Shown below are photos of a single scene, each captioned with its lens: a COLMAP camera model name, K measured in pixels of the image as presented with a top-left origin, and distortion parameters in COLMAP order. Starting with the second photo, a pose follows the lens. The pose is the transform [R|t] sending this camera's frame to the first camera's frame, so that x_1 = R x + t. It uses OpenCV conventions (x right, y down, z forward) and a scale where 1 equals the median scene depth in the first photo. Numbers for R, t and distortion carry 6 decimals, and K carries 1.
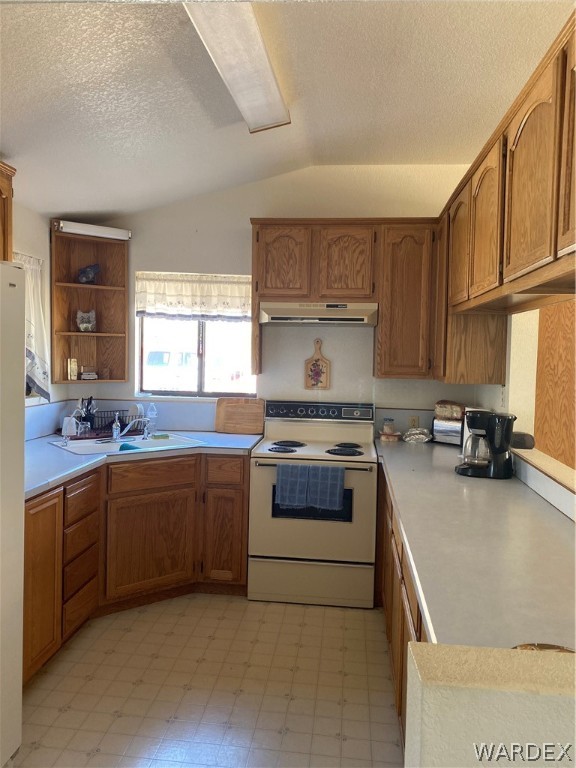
lens RADIAL K [[588.9, 0, 287.0], [0, 588.9, 382.8], [0, 0, 1]] dist [-0.000317, -0.000126]
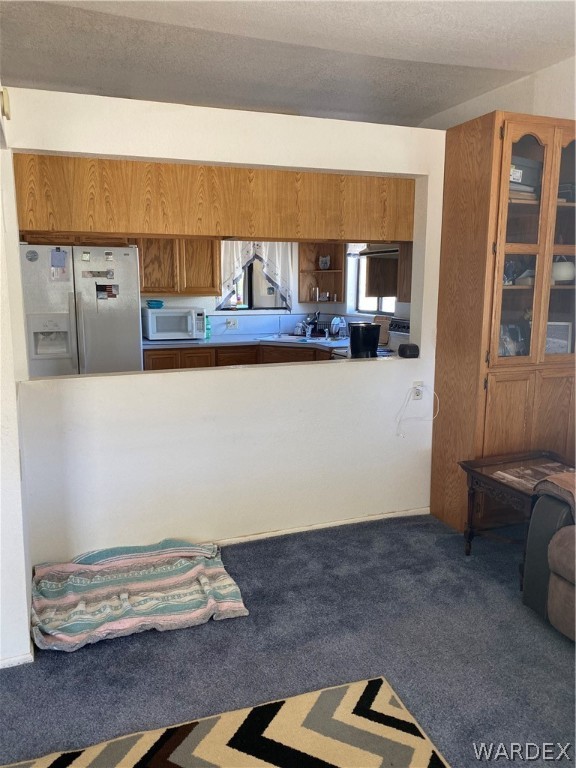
lens RADIAL K [[588.9, 0, 286.9], [0, 588.9, 384.2], [0, 0, 1]] dist [-0.000317, -0.000126]
pose [[0.456788, 0.130514, -0.879949, 1.003502], [-0.040232, 0.991198, 0.126130, 0.019904], [0.888665, -0.022213, 0.458018, 0.192355]]
